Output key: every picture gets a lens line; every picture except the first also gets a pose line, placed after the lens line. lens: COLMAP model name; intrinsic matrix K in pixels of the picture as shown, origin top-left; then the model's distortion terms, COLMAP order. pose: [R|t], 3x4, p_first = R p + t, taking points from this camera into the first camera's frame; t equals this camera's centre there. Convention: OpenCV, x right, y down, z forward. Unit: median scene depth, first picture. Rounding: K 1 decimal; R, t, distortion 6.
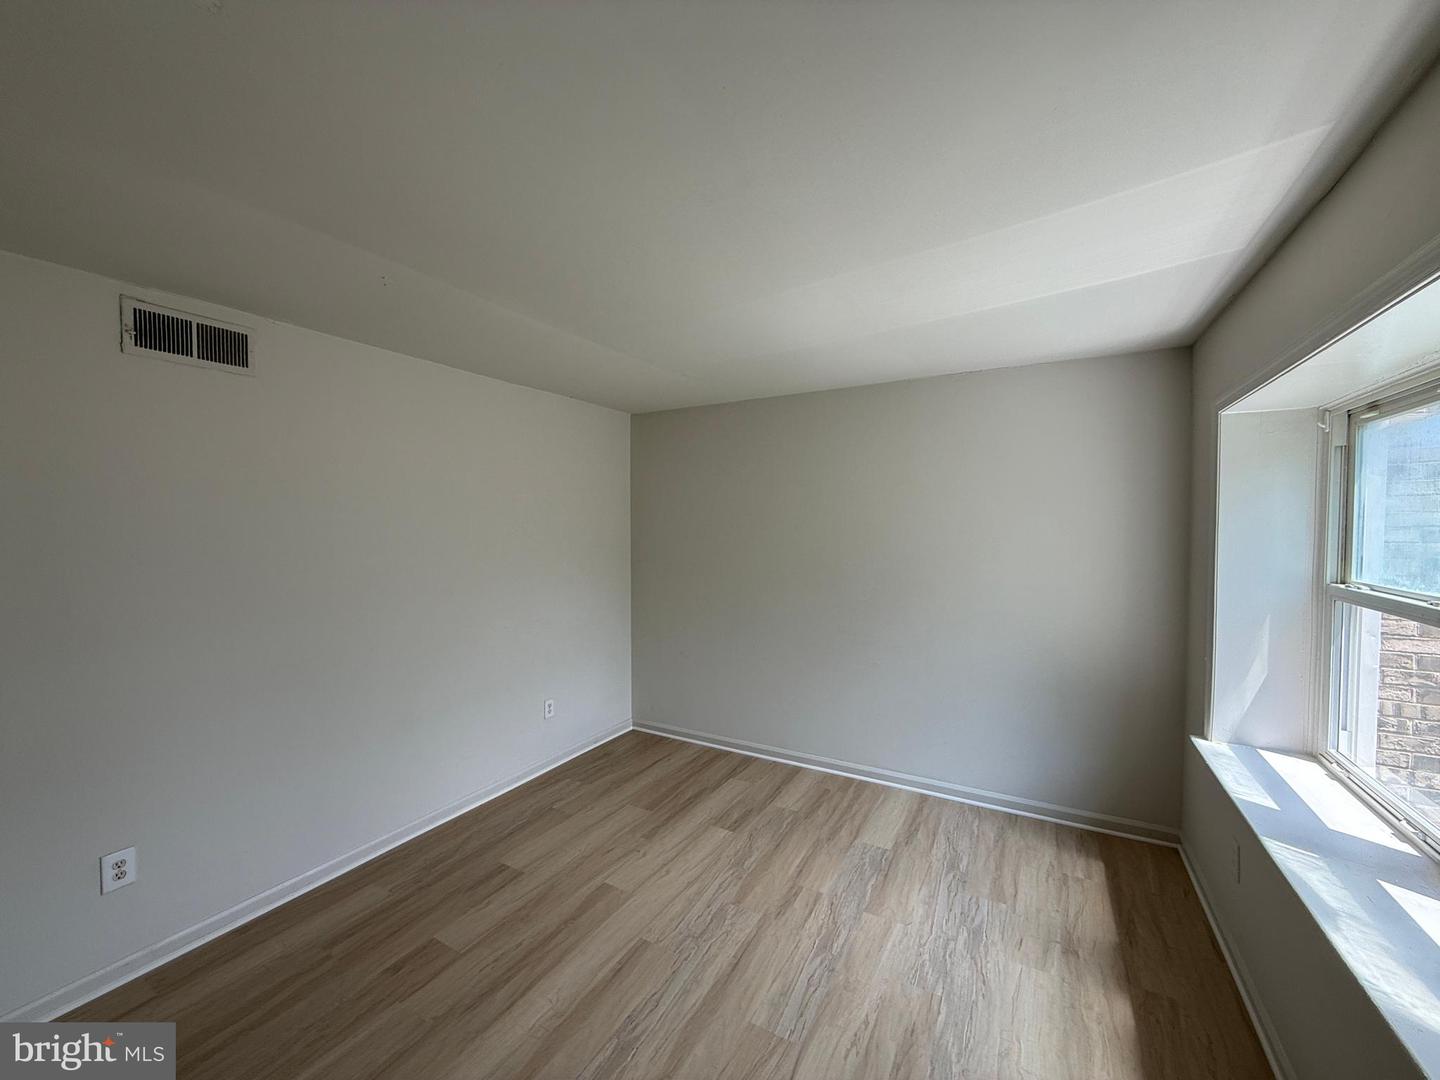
lens RADIAL K [[578.8, 0, 715.6], [0, 578.8, 541.5], [0, 0, 1]] dist [0.000237, 0.000605]
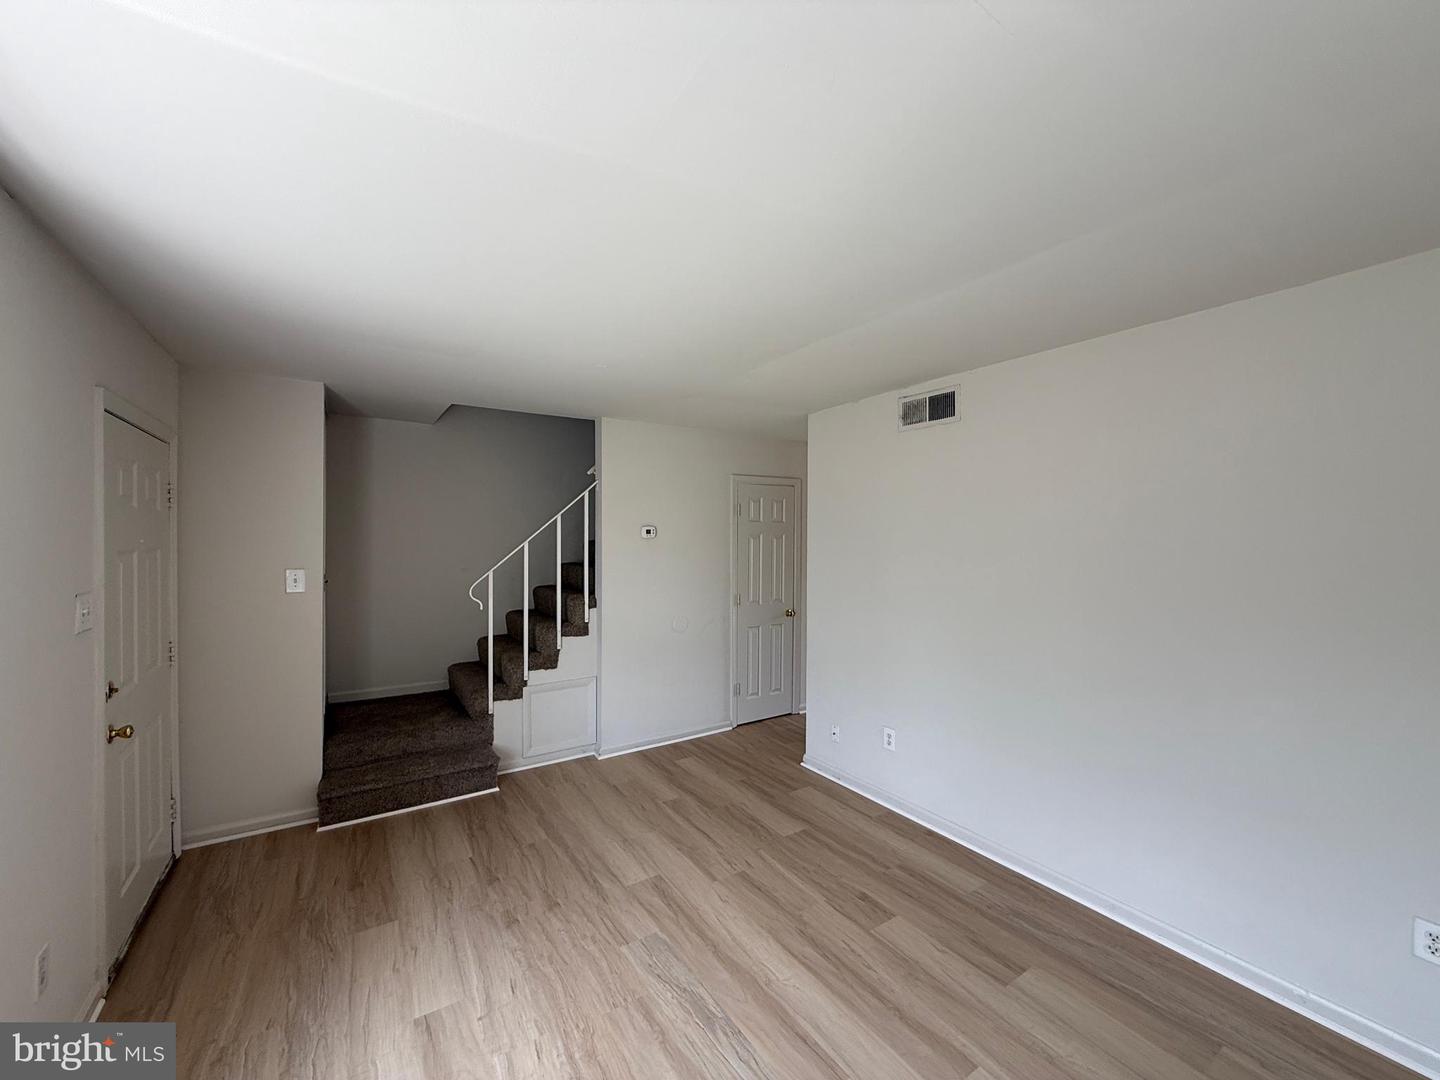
lens RADIAL K [[578.8, 0, 715.6], [0, 578.8, 541.5], [0, 0, 1]] dist [0.000237, 0.000605]
pose [[-0.468127, 0.001695, -0.883659, 0.649135], [-0.032215, 0.999301, 0.018983, -0.023292], [0.883074, 0.037353, -0.467745, 1.230310]]
